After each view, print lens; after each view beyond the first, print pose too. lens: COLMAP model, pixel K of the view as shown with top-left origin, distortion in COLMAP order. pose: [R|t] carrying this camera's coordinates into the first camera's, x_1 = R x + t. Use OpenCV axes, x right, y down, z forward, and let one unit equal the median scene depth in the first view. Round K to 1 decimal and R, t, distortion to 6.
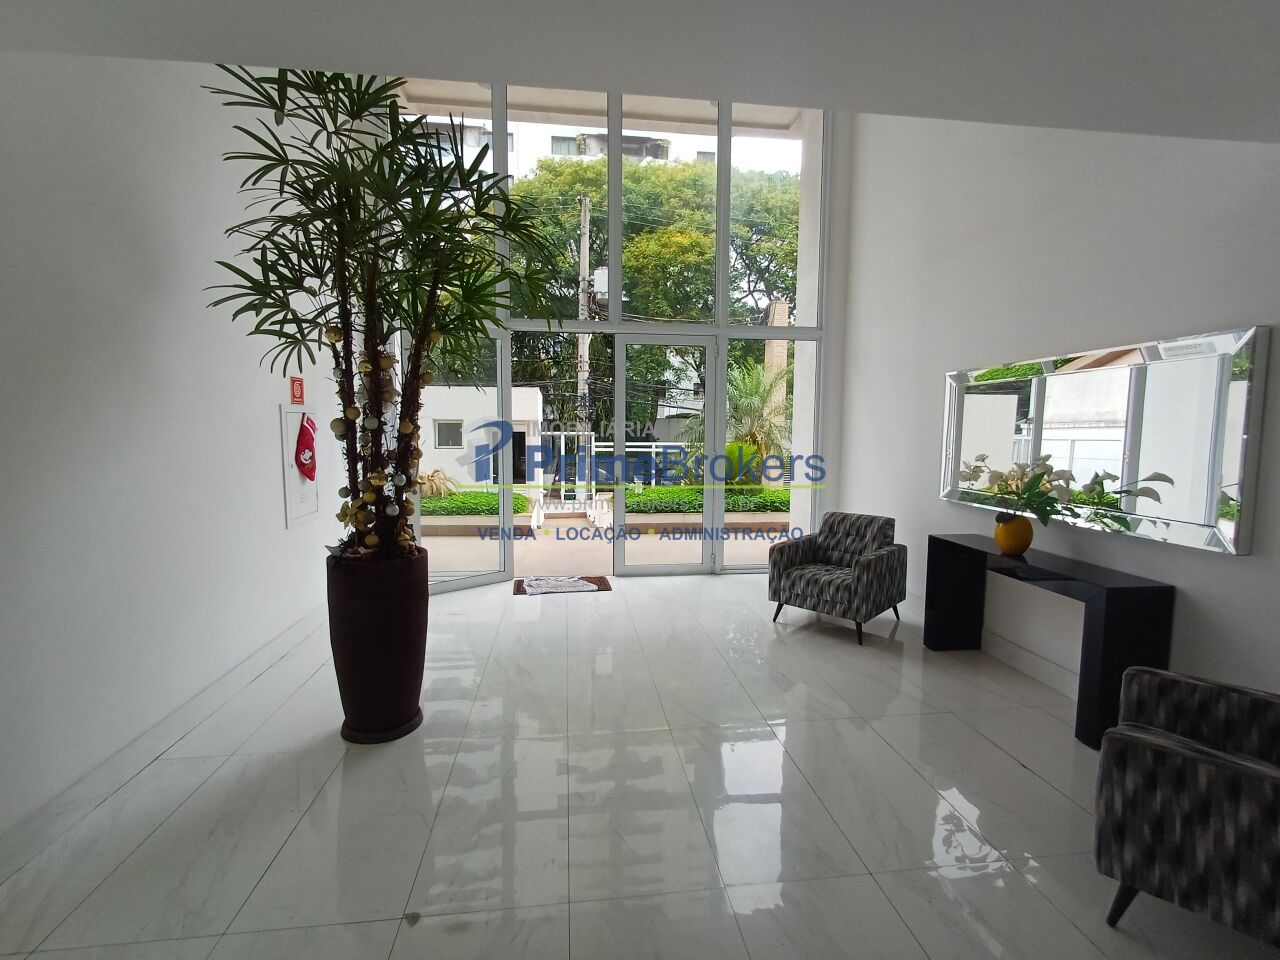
lens RADIAL K [[587.6, 0, 636.2], [0, 587.6, 475.0], [0, 0, 1]] dist [0.002103, 0.000892]
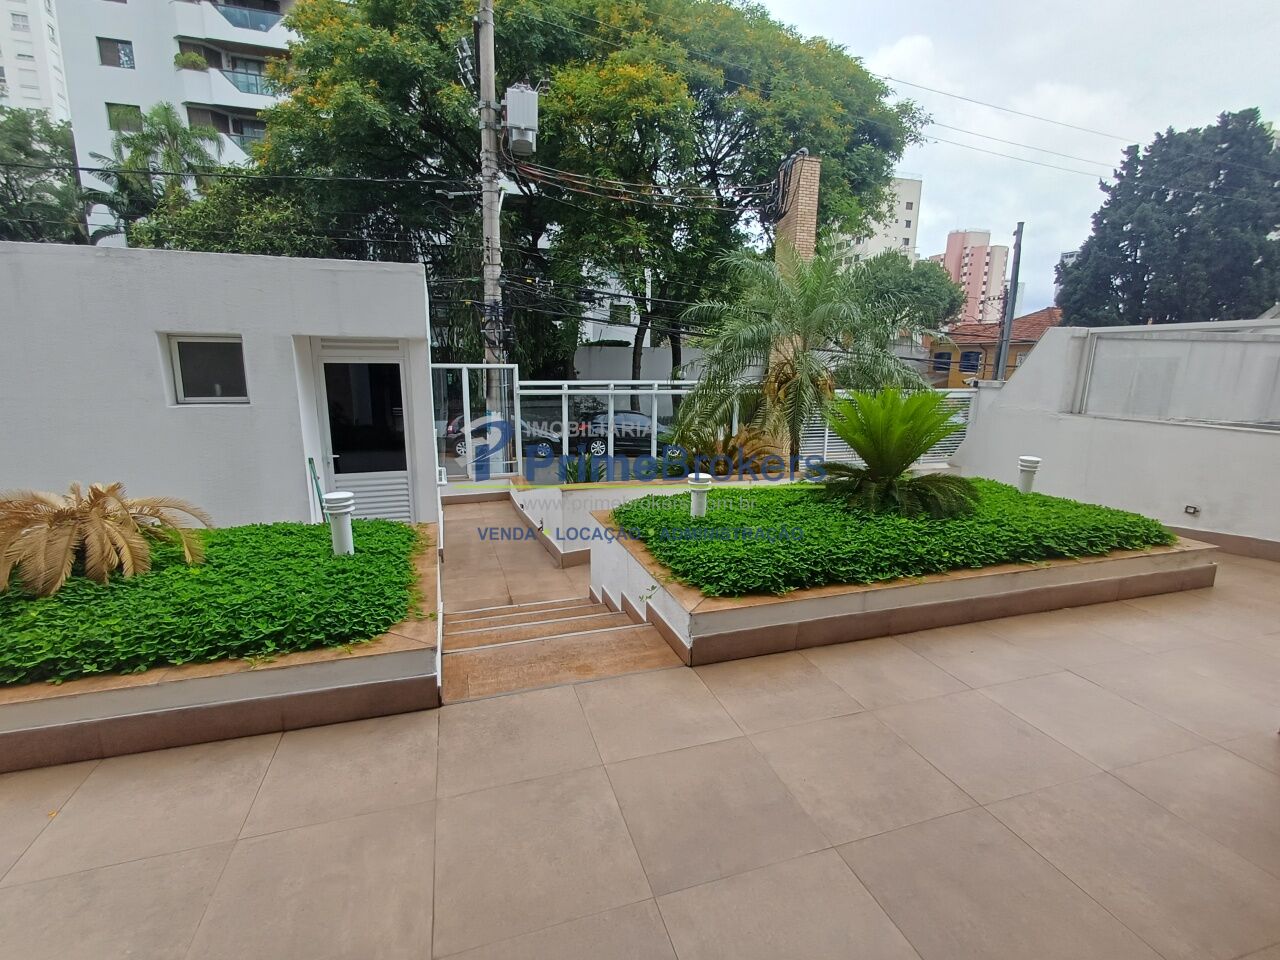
lens RADIAL K [[587.6, 0, 636.2], [0, 587.6, 475.0], [0, 0, 1]] dist [0.002103, 0.000892]
pose [[0.982809, -0.032886, 0.181673, -0.186062], [0.011742, 0.993150, 0.116254, -0.078172], [-0.184251, -0.112123, 0.976463, 1.029998]]
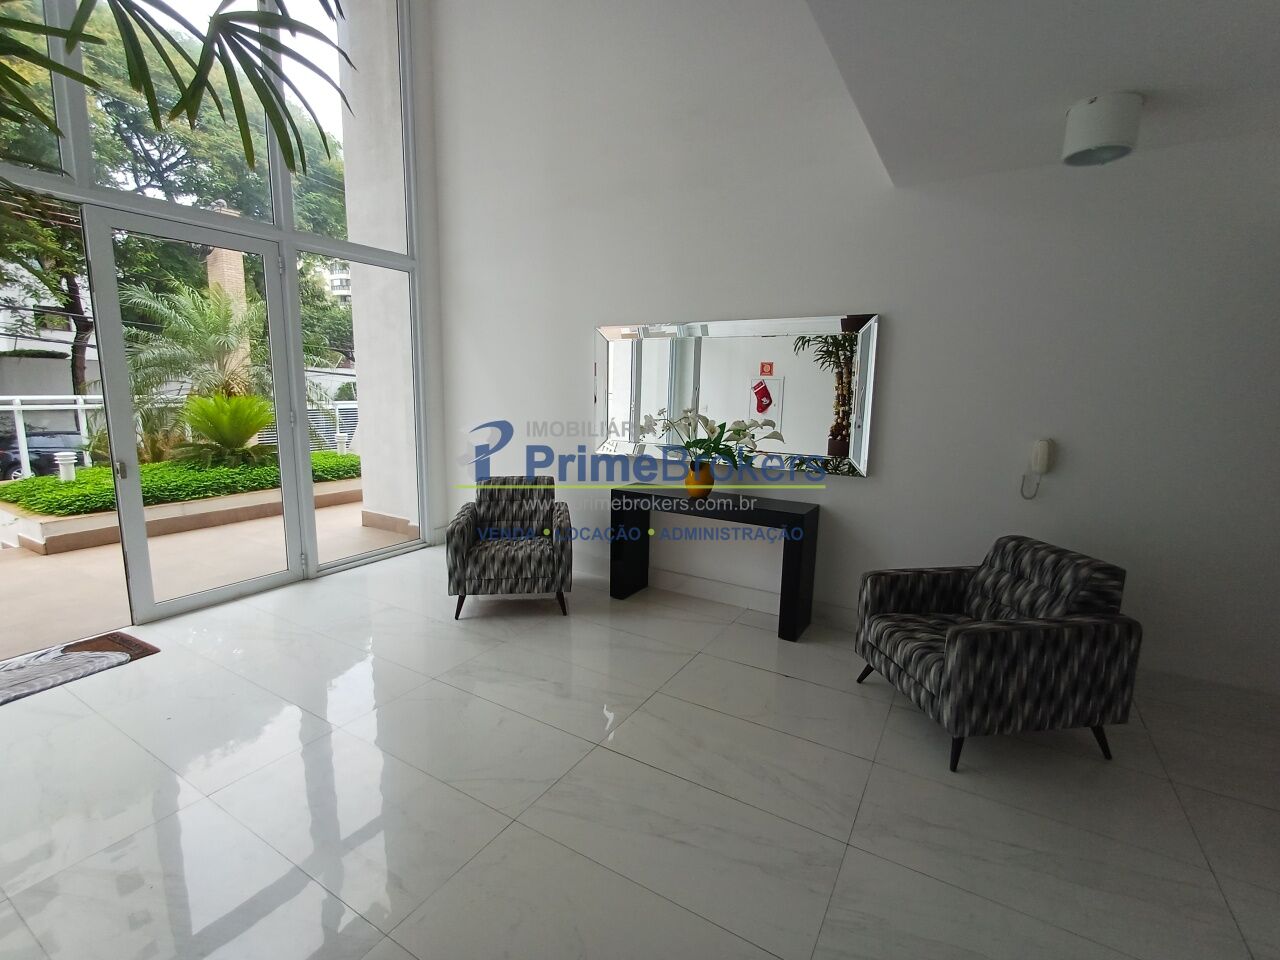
lens RADIAL K [[587.7, 0, 636.4], [0, 587.7, 474.8], [0, 0, 1]] dist [0.000718, -0.000312]
pose [[0.615128, -0.118700, 0.779441, -0.180144], [0.050121, 0.992490, 0.111590, -0.023150], [-0.786833, -0.029576, 0.616457, 0.242575]]
